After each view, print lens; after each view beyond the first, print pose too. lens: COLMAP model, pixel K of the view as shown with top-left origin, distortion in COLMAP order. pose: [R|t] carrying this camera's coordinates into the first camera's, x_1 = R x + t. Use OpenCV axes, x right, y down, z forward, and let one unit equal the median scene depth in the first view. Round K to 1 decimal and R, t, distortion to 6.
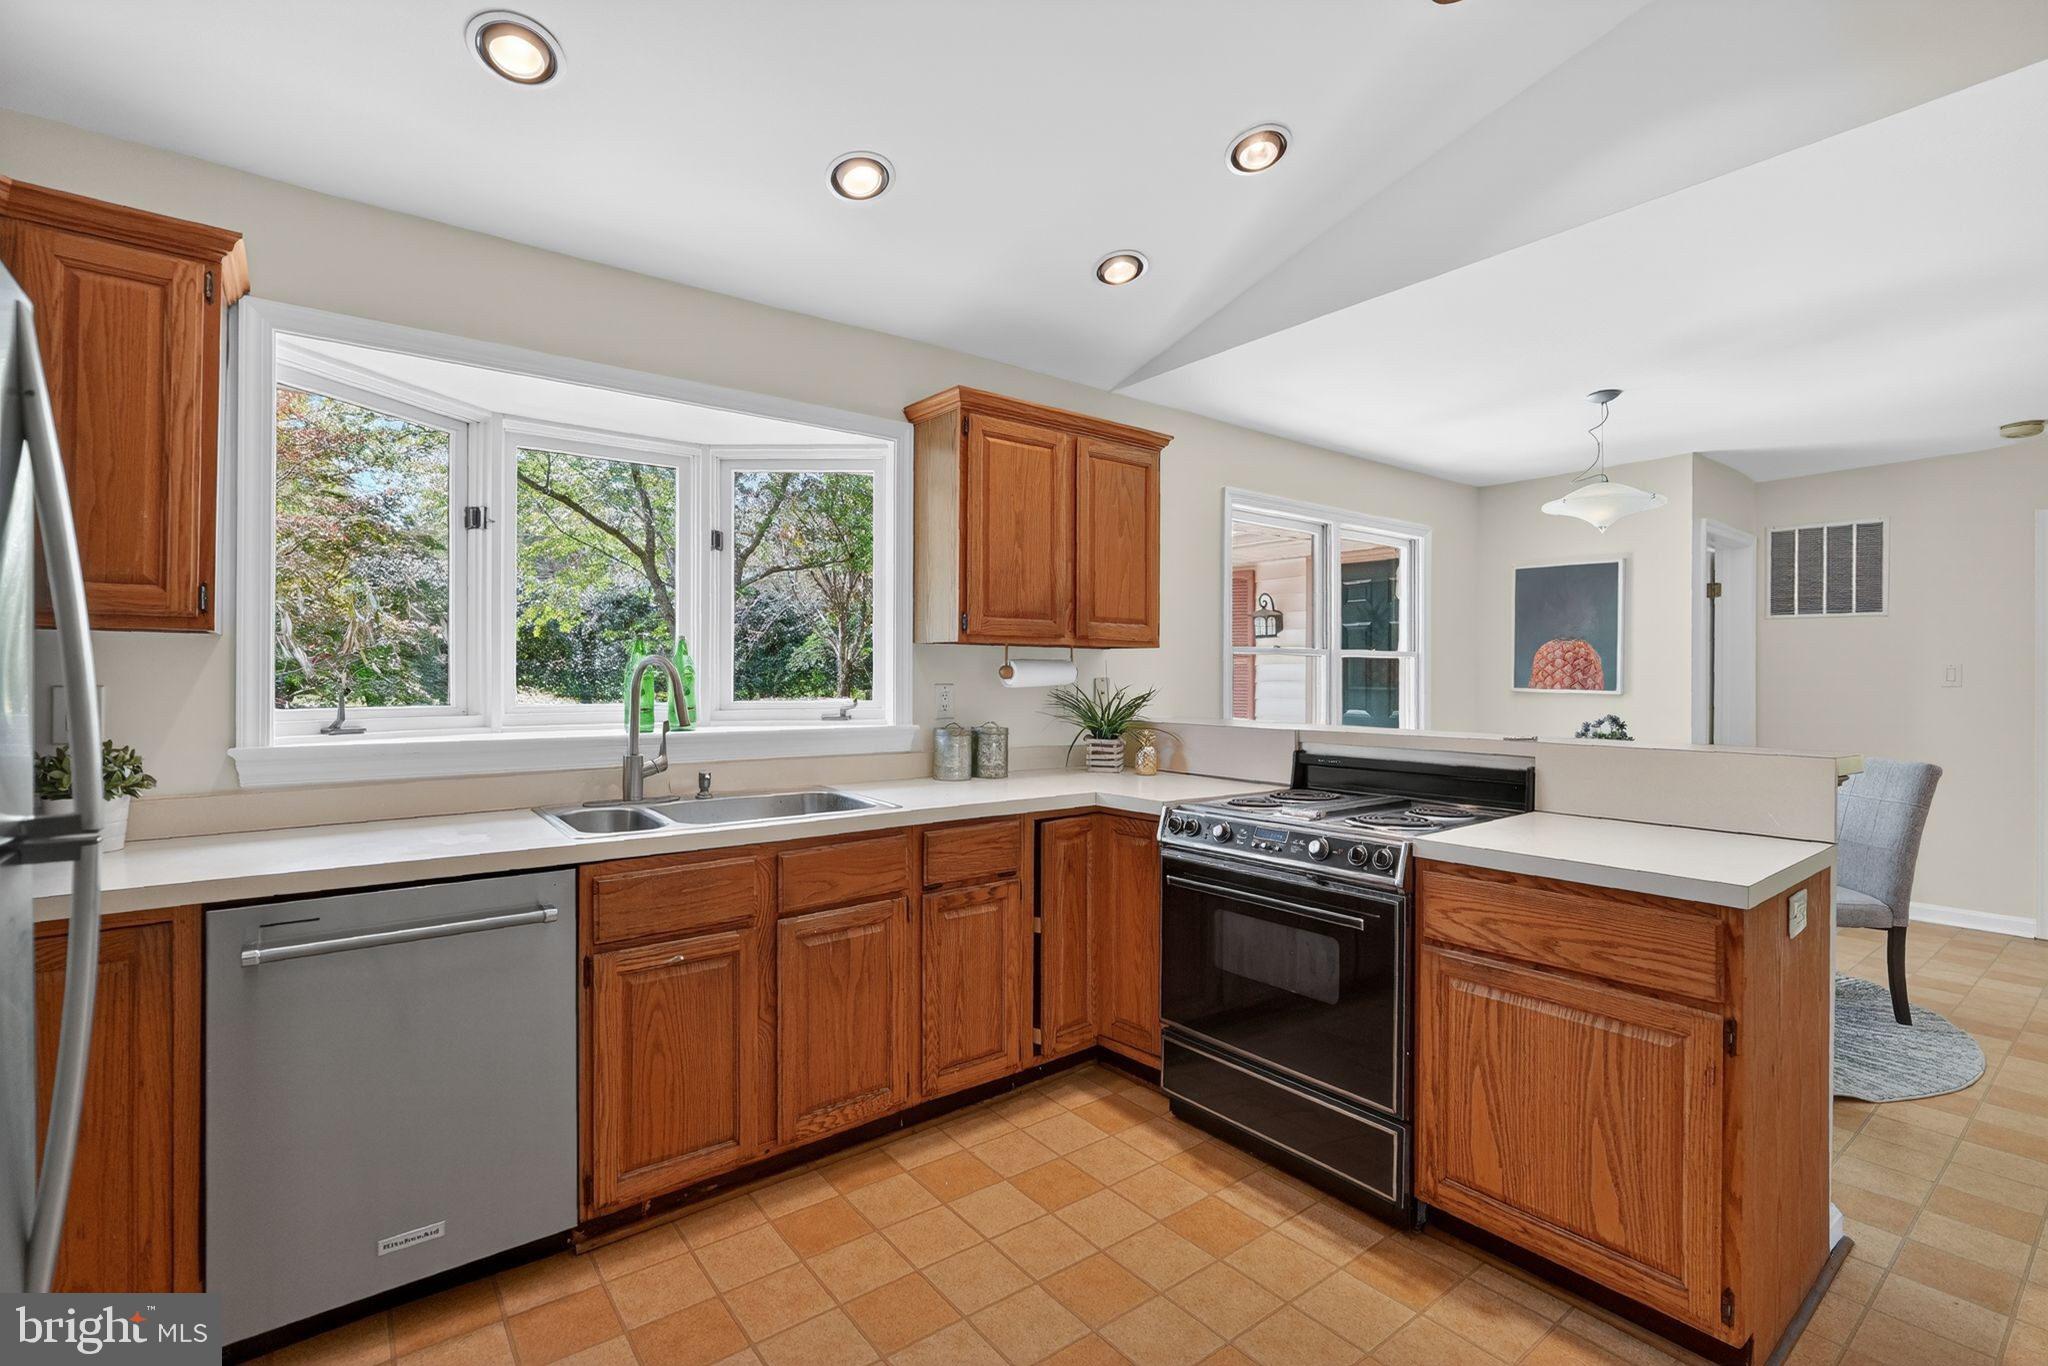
lens RADIAL K [[934.7, 0, 1023.3], [0, 934.7, 673.8], [0, 0, 1]] dist [-0.001379, -0.000184]
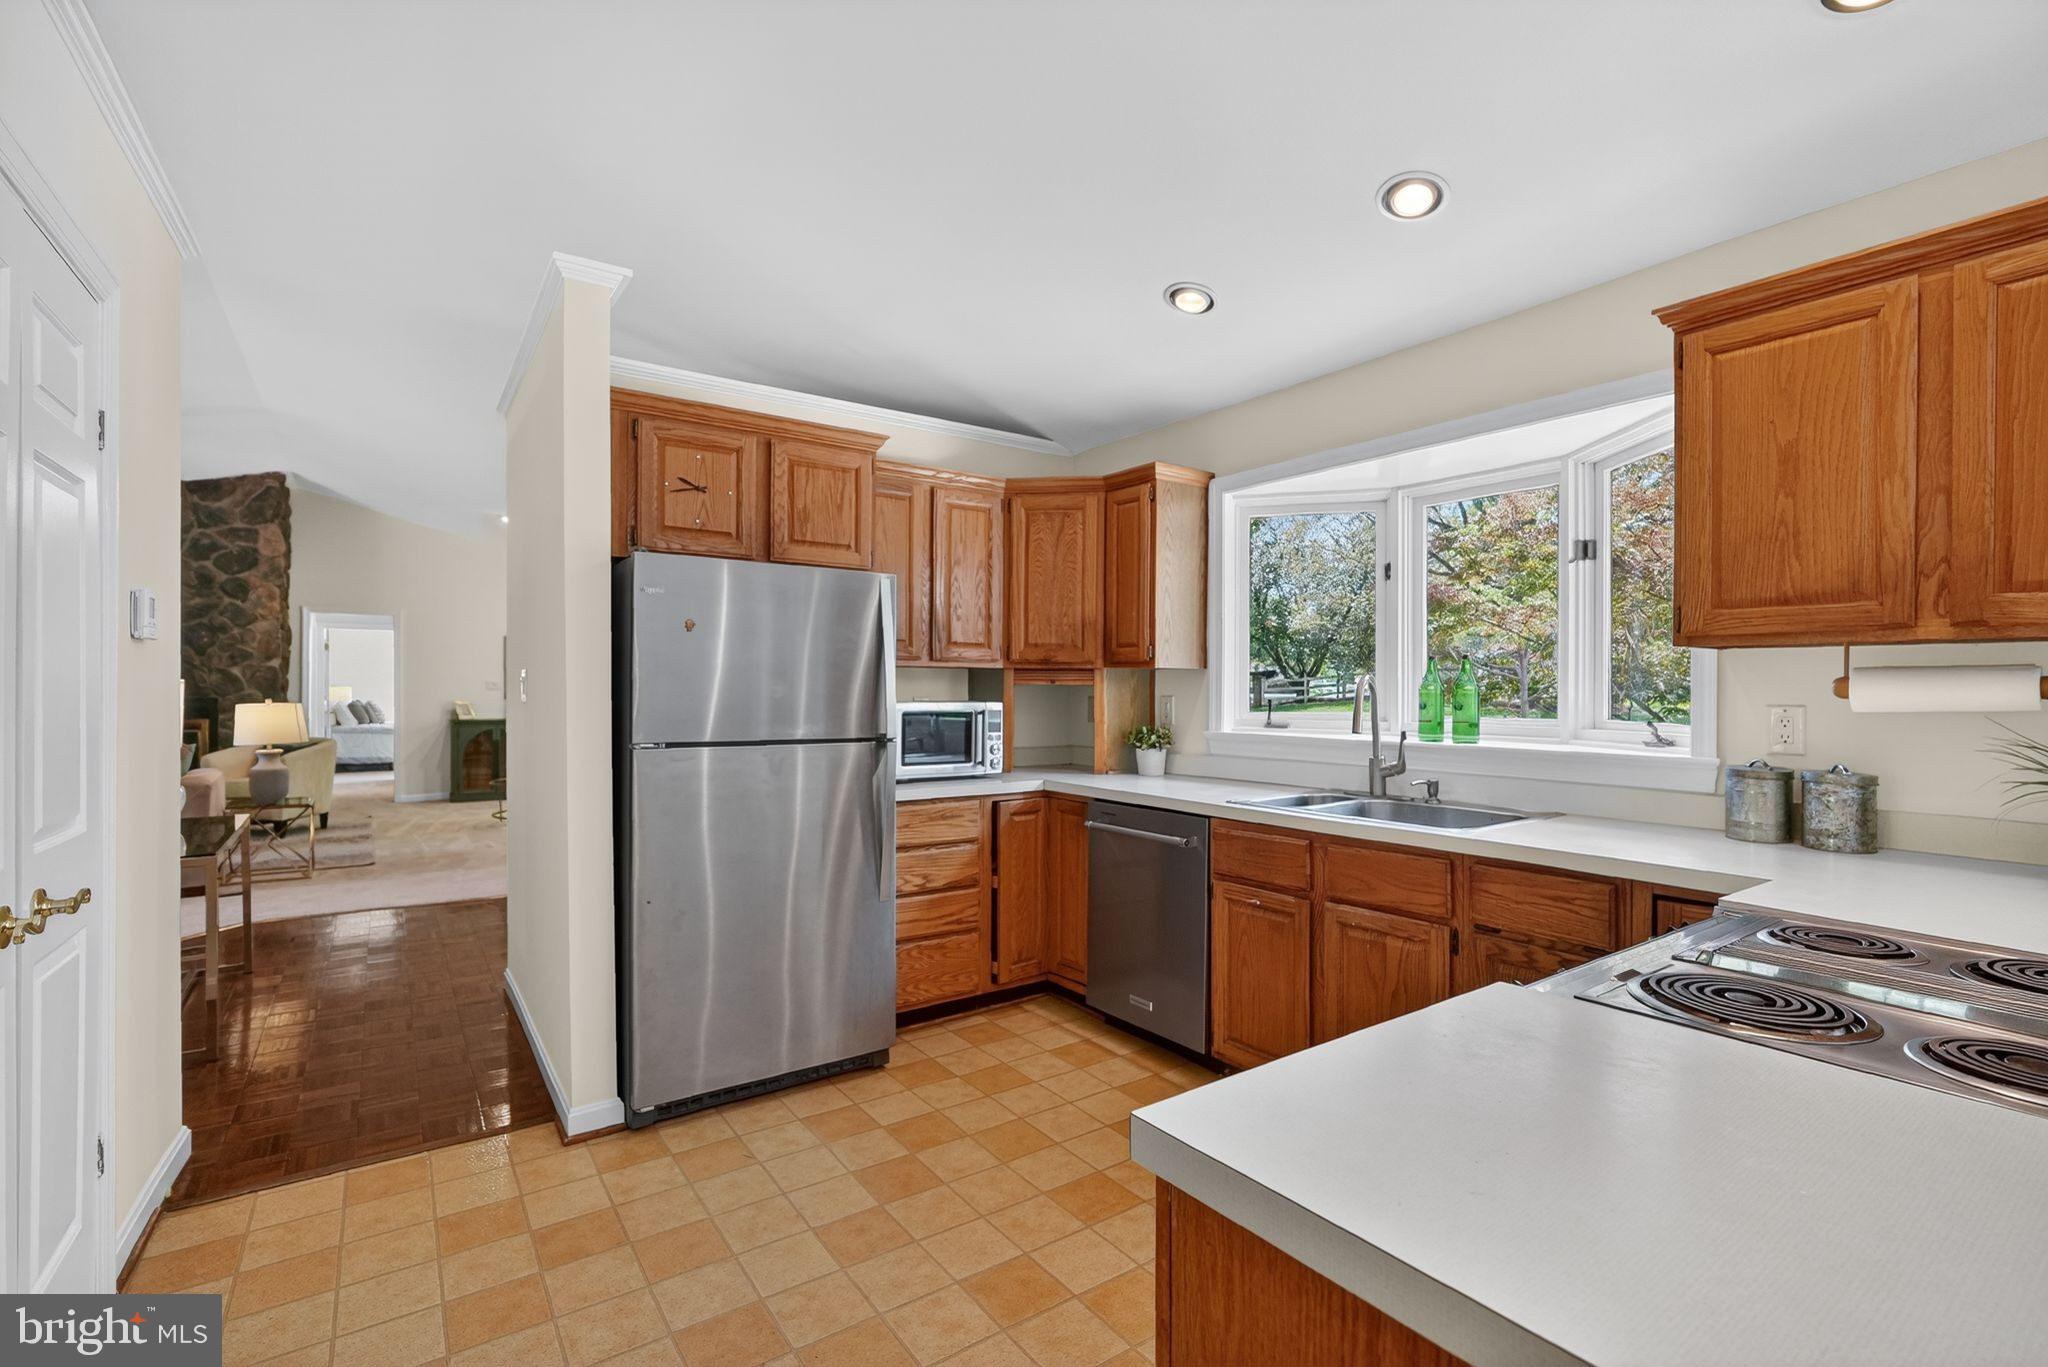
lens RADIAL K [[906.6, 0, 1030.0], [0, 906.6, 685.1], [0, 0, 1]] dist [-0.022429, 0.008480]
pose [[-0.029085, -0.006352, -0.999557, 0.750089], [-0.003930, 0.999973, -0.006240, 0.002900], [0.999569, 0.003747, -0.029109, 0.571715]]
